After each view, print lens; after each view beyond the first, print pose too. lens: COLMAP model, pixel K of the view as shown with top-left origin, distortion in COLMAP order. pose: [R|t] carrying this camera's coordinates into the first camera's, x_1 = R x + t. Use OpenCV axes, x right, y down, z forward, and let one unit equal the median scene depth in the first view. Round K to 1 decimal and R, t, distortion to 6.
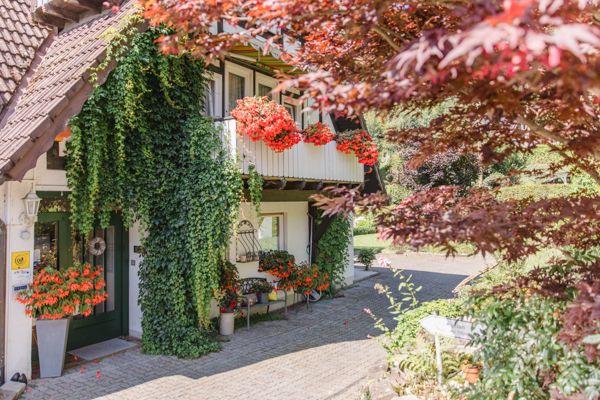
lens RADIAL K [[437.8, 0, 300.1], [0, 437.8, 197.2], [0, 0, 1]] dist [-0.006349, 0.005580]
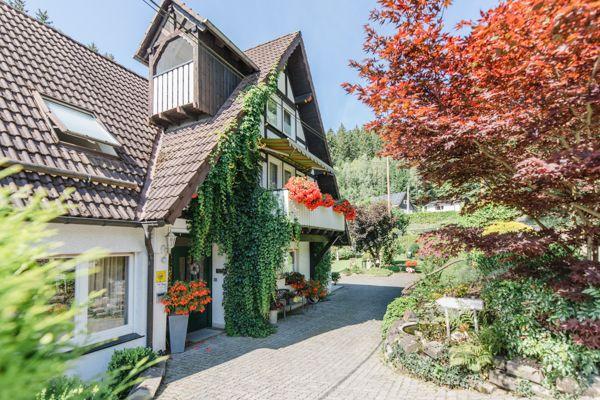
lens RADIAL K [[275.5, 0, 305.2], [0, 275.5, 236.5], [0, 0, 1]] dist [-0.005356, -0.000084]
pose [[0.989472, 0.004390, 0.144656, -0.219338], [-0.000607, 0.999657, -0.026192, 0.022468], [-0.144721, 0.025828, 0.989135, -0.027195]]
